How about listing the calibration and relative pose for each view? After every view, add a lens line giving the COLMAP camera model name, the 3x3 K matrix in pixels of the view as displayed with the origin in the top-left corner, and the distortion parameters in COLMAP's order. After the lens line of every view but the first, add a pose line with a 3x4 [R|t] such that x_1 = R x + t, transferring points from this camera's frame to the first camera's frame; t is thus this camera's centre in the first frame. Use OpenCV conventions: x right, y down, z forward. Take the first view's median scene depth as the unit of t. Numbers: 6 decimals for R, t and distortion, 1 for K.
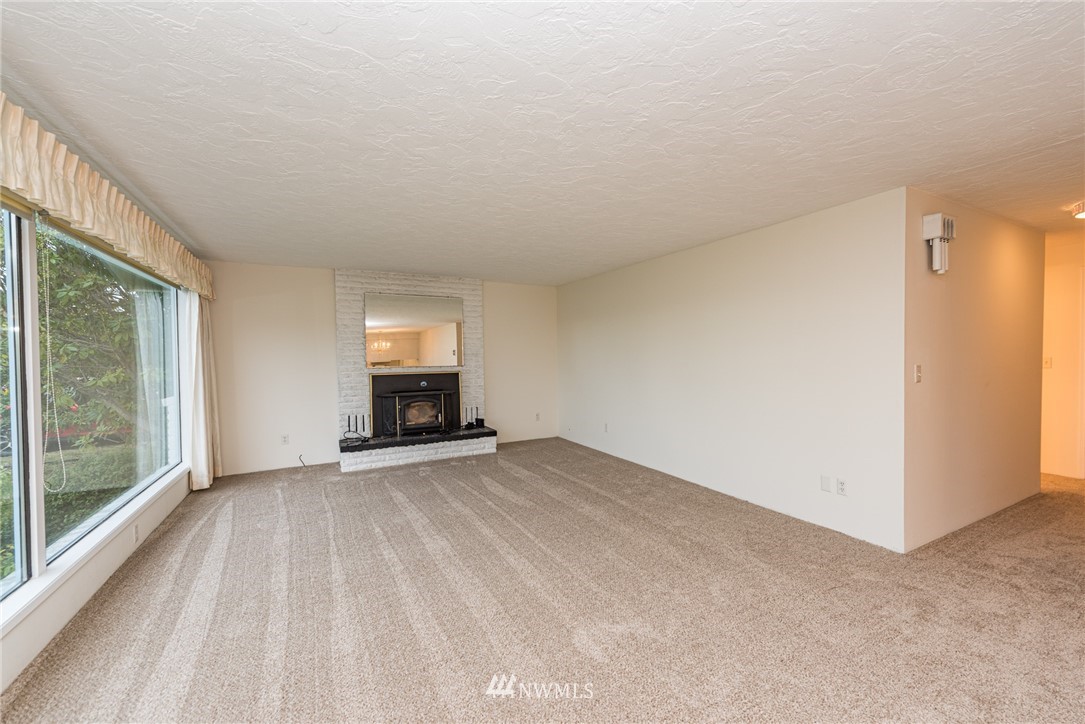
lens RADIAL K [[425.4, 0, 542.7], [0, 425.4, 361.0], [0, 0, 1]] dist [-0.001083, -0.000348]
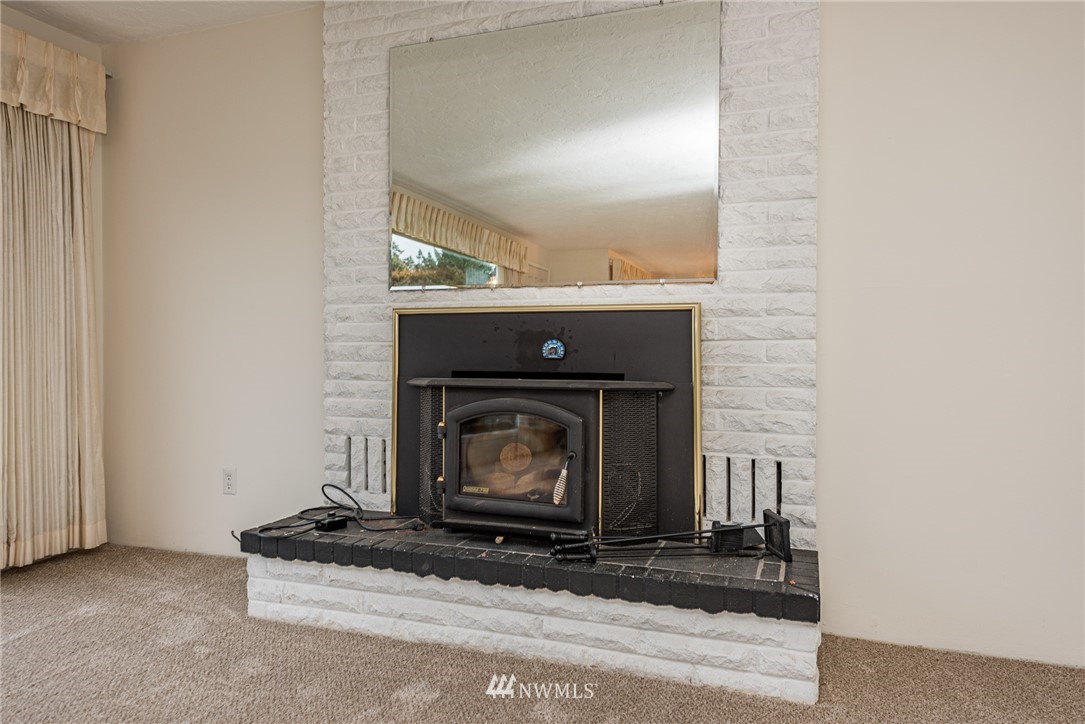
lens RADIAL K [[740.7, 0, 542.1], [0, 740.7, 358.8], [0, 0, 1]] dist [0.053575, 0.000813]
pose [[0.660526, 0.030074, -0.750201, 0.069410], [-0.018427, 0.999546, 0.023846, 0.050965], [0.750577, -0.001927, 0.660780, 0.722263]]
